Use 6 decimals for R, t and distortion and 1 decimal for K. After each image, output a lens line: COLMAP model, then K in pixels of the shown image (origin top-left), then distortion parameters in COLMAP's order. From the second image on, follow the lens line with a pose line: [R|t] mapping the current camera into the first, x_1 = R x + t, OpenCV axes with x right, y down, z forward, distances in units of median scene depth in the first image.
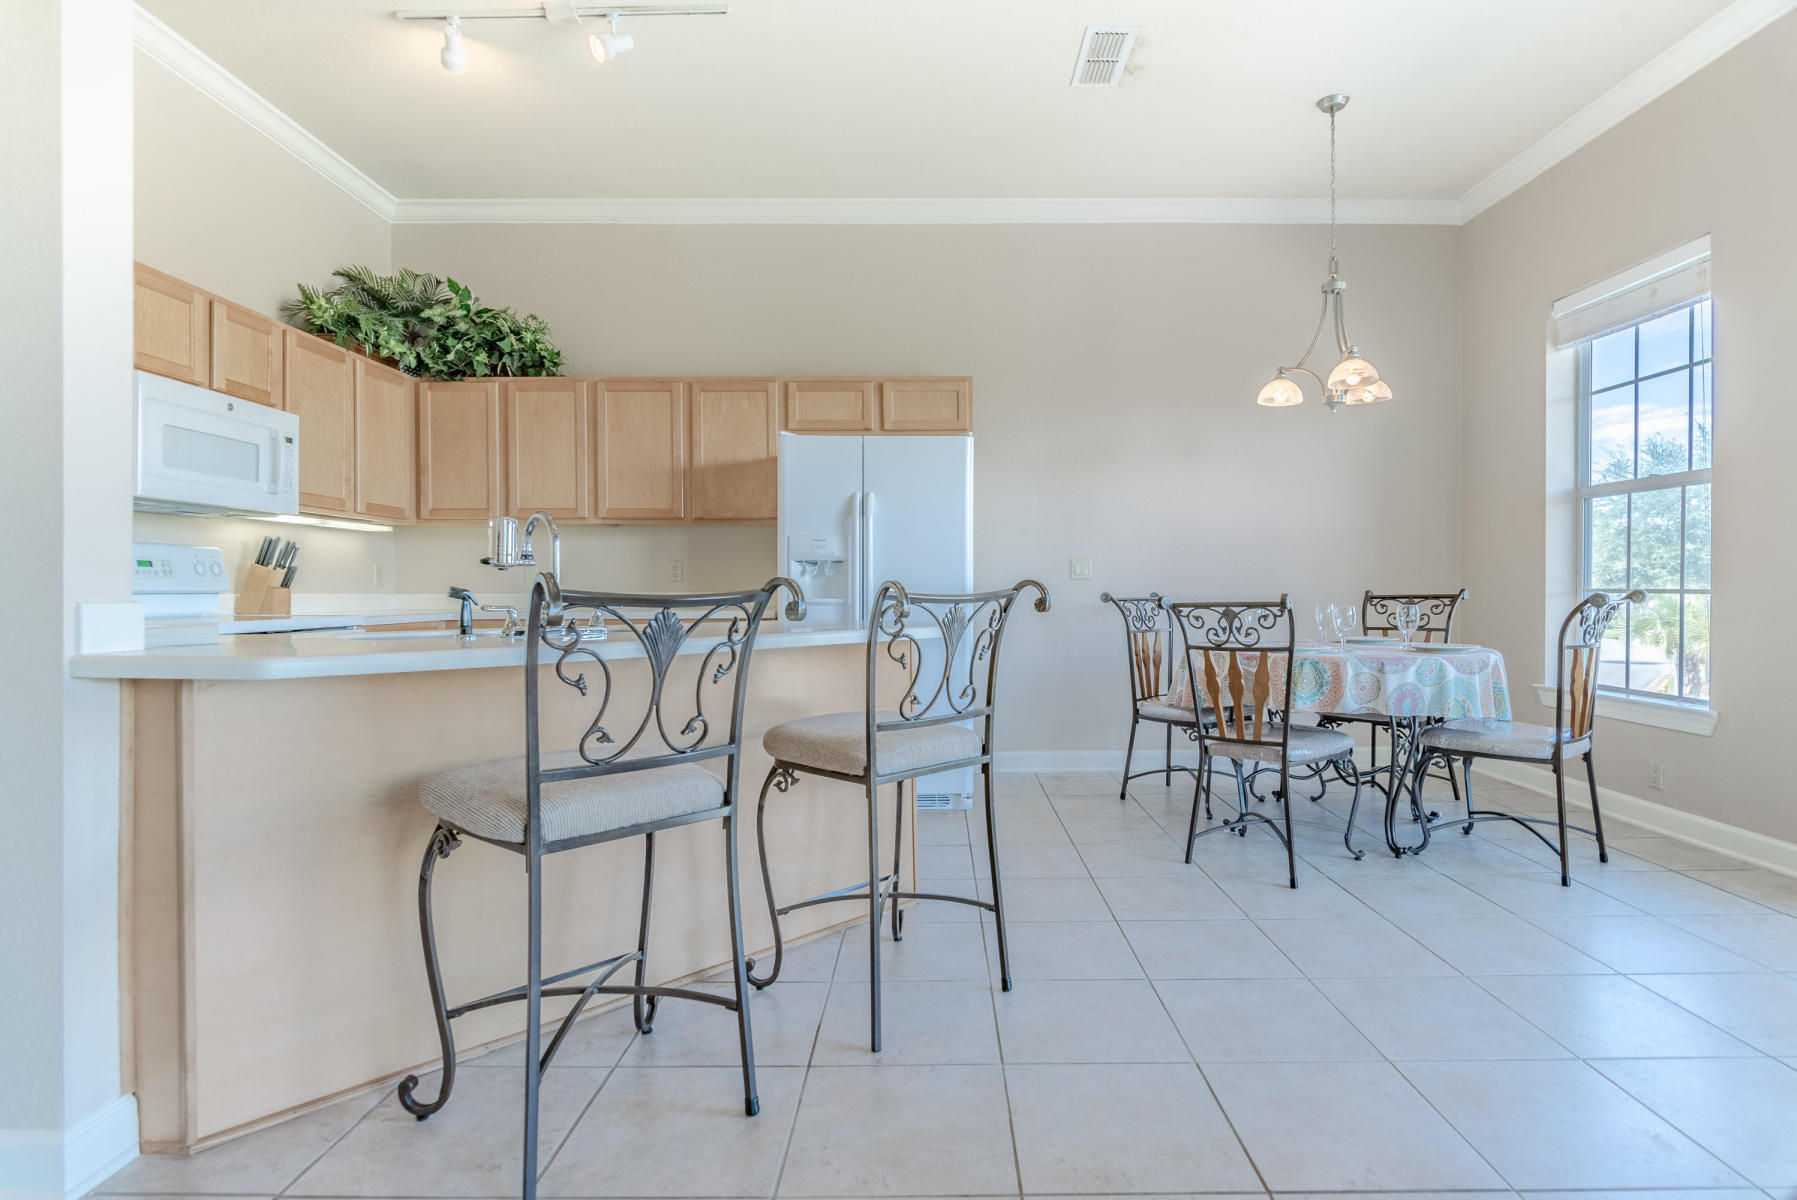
lens RADIAL K [[898.2, 0, 941.5], [0, 898.2, 604.5], [0, 0, 1]] dist [-0.001489, -0.000285]
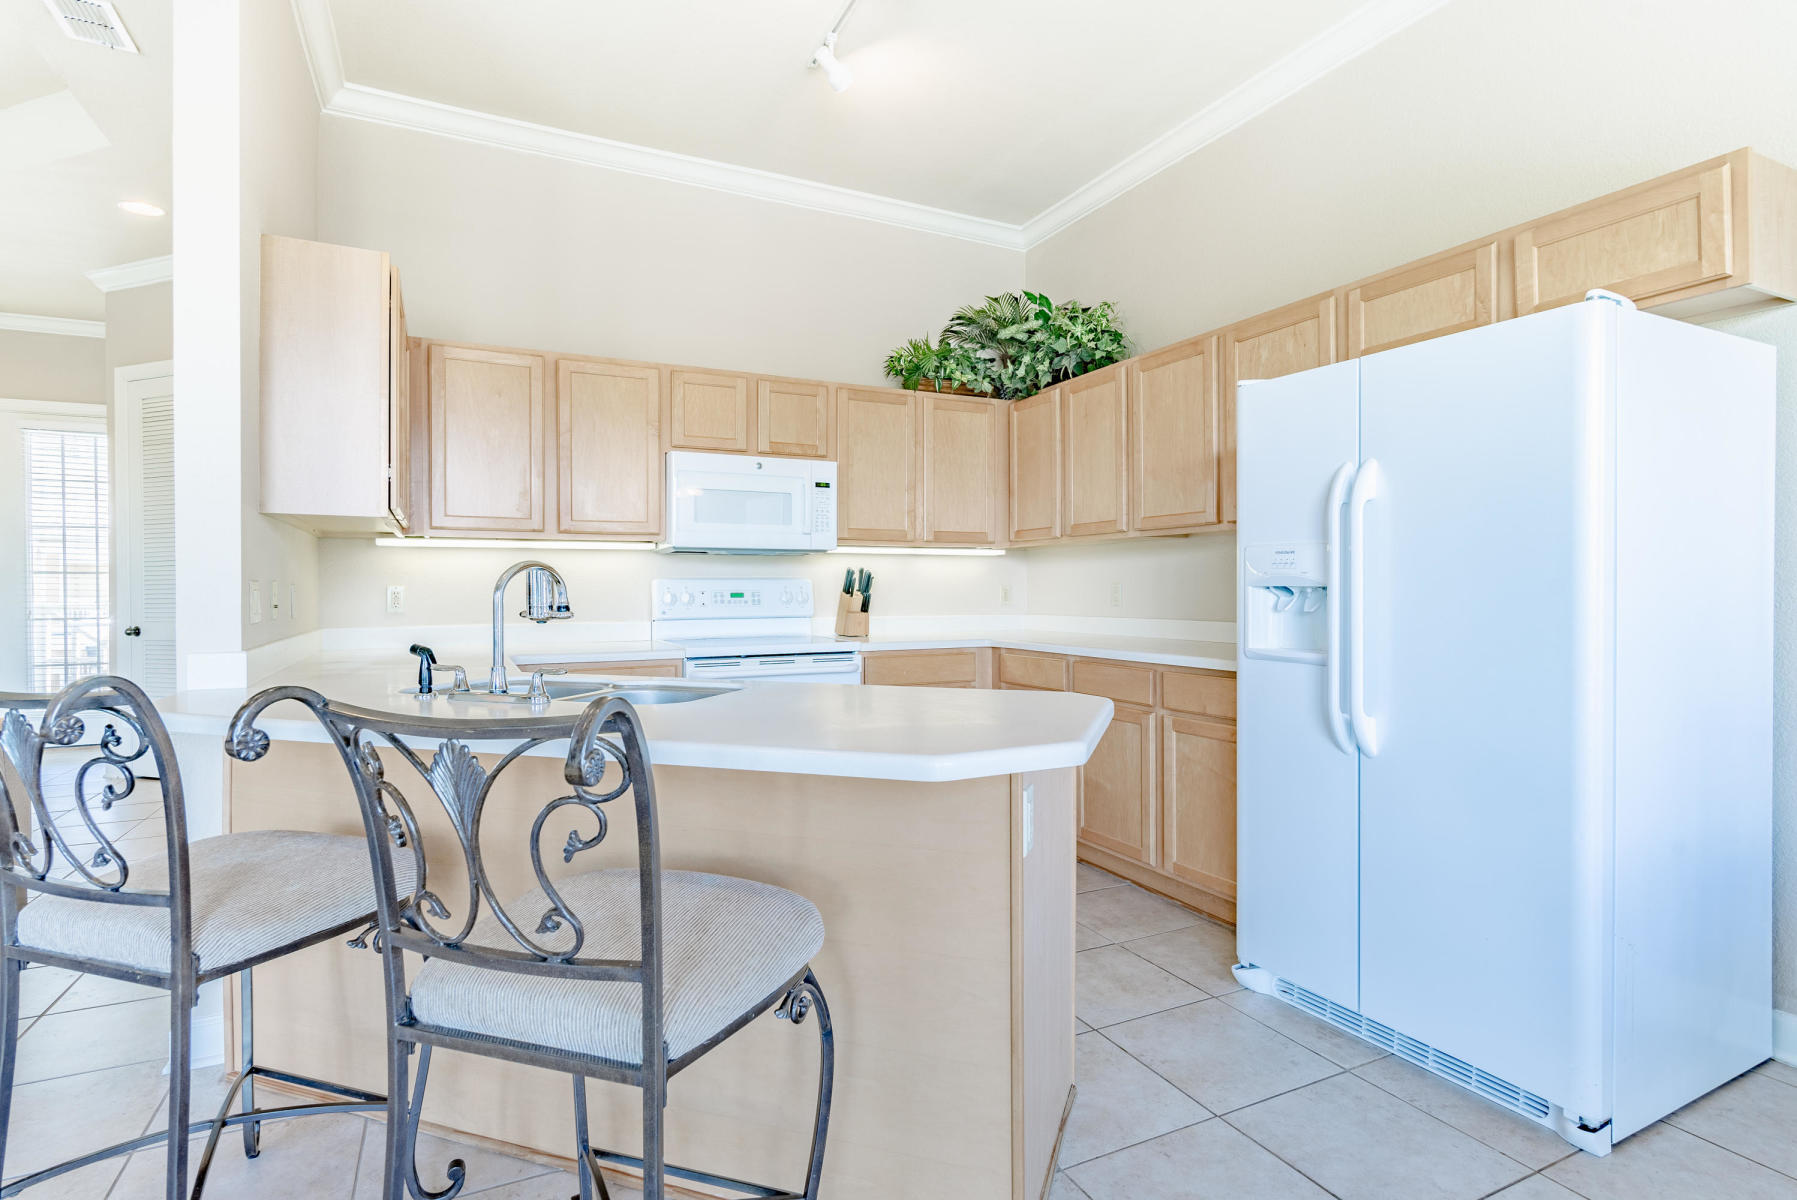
lens RADIAL K [[888.8, 0, 898.5], [0, 888.8, 600.0], [0, 0, 1]] dist [-0.000947, -0.000433]
pose [[0.421645, 0.013444, -0.906661, 0.264052], [-0.013572, 0.999872, 0.008514, -0.037708], [0.906659, 0.008716, 0.421774, 0.477770]]
